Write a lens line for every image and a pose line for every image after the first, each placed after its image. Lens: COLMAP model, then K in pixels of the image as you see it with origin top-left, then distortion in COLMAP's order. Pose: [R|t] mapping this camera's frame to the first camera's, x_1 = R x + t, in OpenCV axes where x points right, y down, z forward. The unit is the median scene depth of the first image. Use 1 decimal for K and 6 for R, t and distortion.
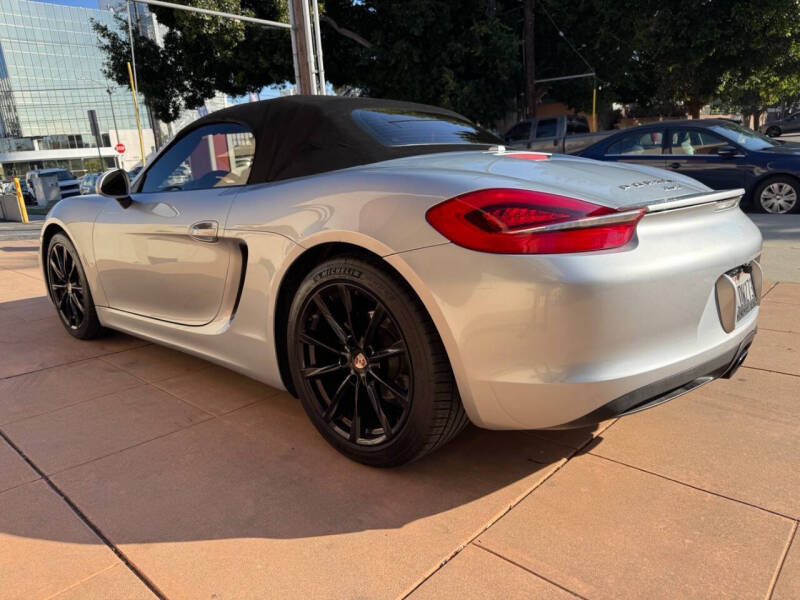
lens RADIAL K [[587.4, 0, 401.4], [0, 587.4, 308.0], [0, 0, 1]] dist [-0.007425, -0.000553]
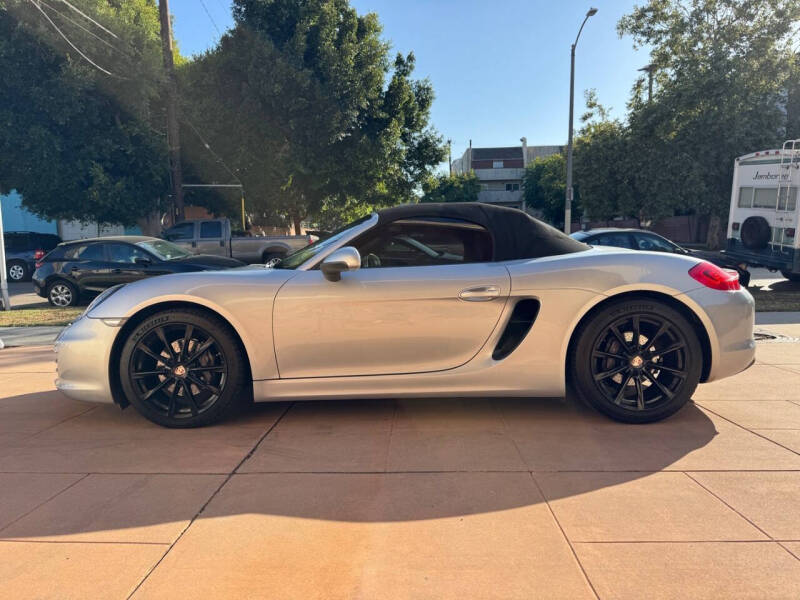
lens RADIAL K [[580.1, 0, 402.3], [0, 580.1, 311.0], [0, 0, 1]] dist [0.007098, -0.004533]
pose [[0.742175, -0.023588, 0.669791, -0.202016], [0.133564, 0.984539, -0.113326, 0.005565], [-0.656762, 0.173568, 0.733851, 0.021052]]
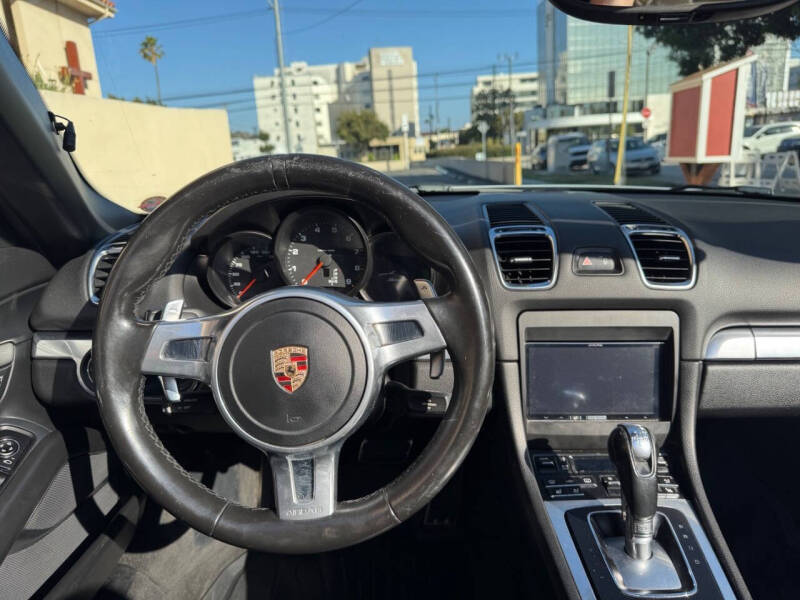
lens RADIAL K [[587.4, 0, 401.4], [0, 587.4, 308.0], [0, 0, 1]] dist [-0.007425, -0.000553]
pose [[0.674183, 0.215926, -0.706295, -0.025766], [-0.177987, 0.975624, 0.128370, -0.041140], [0.716797, 0.039167, 0.696182, 0.169980]]
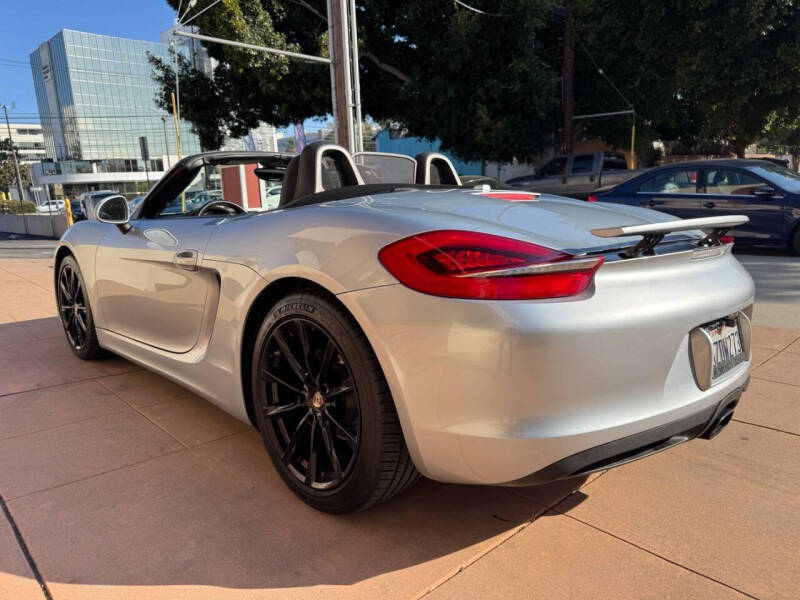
lens RADIAL K [[586.9, 0, 400.0], [0, 586.9, 300.0], [0, 0, 1]] dist [0.000813, -0.002699]
pose [[0.996981, 0.038297, -0.067546, 0.014945], [-0.042466, 0.997210, -0.061398, -0.002555], [0.065006, 0.064081, 0.995825, 0.004391]]
